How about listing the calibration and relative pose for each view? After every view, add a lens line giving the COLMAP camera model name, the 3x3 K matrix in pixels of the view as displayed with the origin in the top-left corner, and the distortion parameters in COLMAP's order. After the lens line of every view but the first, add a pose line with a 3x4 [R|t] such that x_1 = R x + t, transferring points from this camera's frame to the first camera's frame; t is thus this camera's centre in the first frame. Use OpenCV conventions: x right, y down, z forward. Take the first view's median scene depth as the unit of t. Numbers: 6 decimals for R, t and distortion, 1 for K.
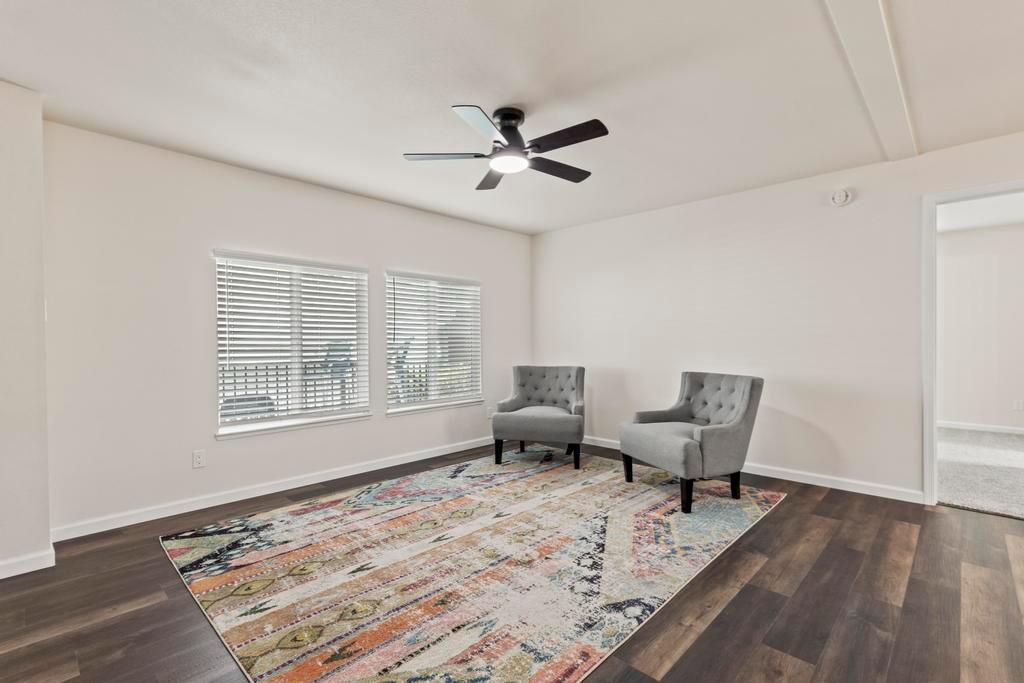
lens RADIAL K [[470.1, 0, 512.0], [0, 470.1, 341.5], [0, 0, 1]] dist [0.004057, 0.000378]
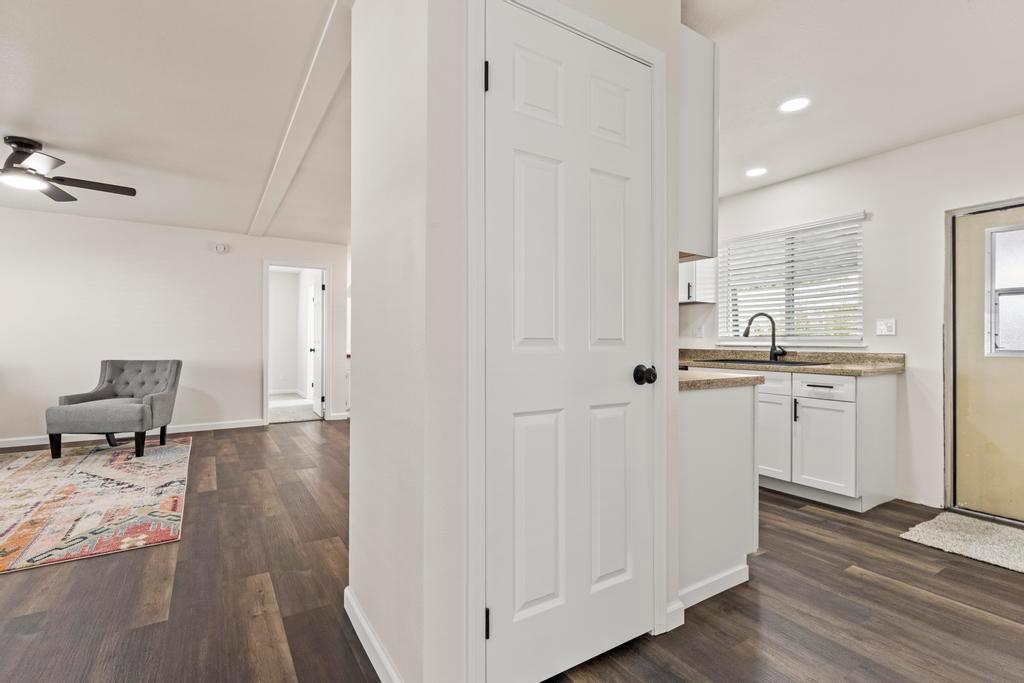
lens RADIAL K [[472.8, 0, 526.0], [0, 472.8, 338.3], [0, 0, 1]] dist [0.001297, -0.000313]
pose [[0.212001, 0.014001, 0.977169, -0.861602], [-0.001194, 0.999900, -0.014067, 0.032599], [-0.977269, 0.001816, 0.211997, -0.478241]]
